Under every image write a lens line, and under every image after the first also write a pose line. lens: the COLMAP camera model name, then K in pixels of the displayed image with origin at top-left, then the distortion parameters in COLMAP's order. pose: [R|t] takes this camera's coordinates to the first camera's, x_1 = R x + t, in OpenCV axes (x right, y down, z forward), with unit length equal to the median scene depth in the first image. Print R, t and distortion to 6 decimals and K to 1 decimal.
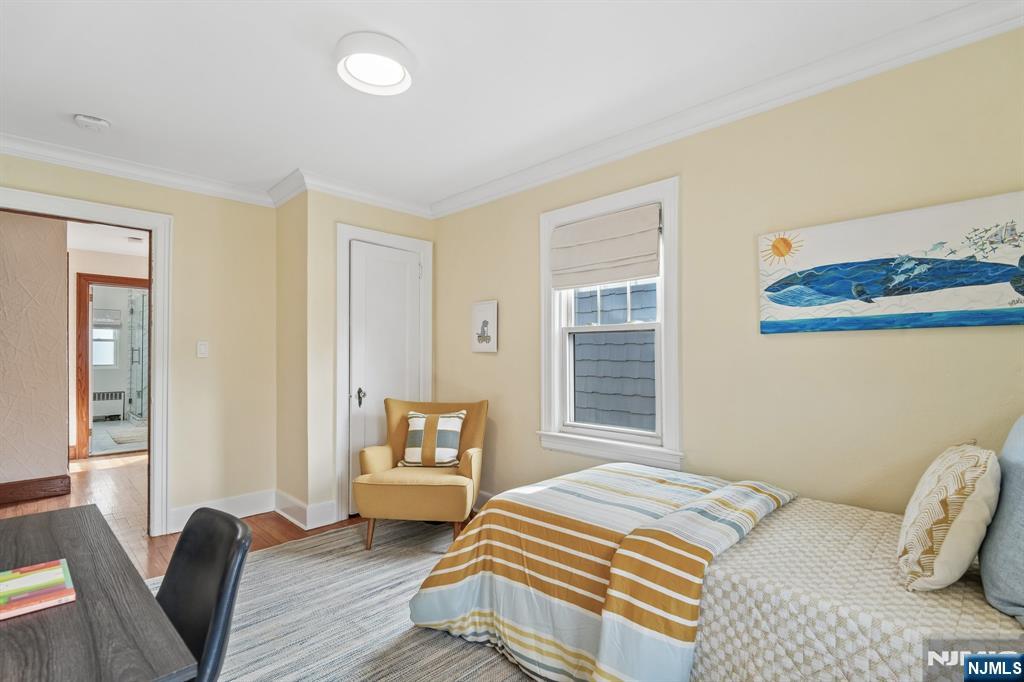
lens RADIAL K [[483.4, 0, 517.1], [0, 483.4, 345.0], [0, 0, 1]] dist [0.001231, -0.000429]
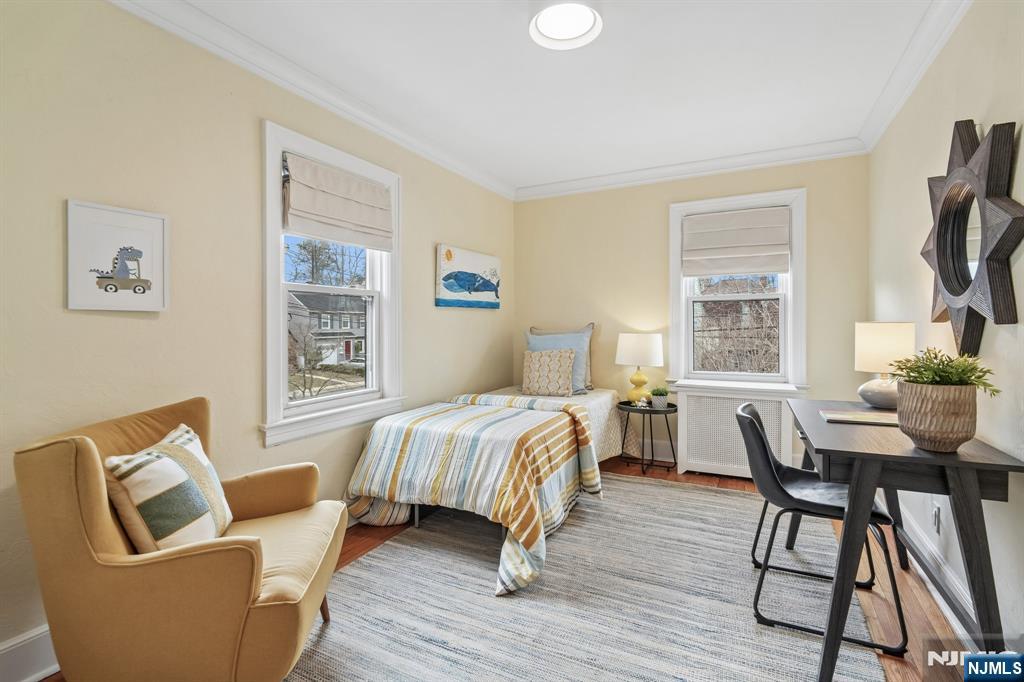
lens RADIAL K [[483.4, 0, 512.8], [0, 483.4, 334.2], [0, 0, 1]] dist [0.001231, -0.000429]
pose [[-0.309423, -0.015463, 0.950799, -1.144487], [-0.011081, 0.999859, 0.012655, 0.047813], [-0.950860, -0.006620, -0.309550, 1.347742]]
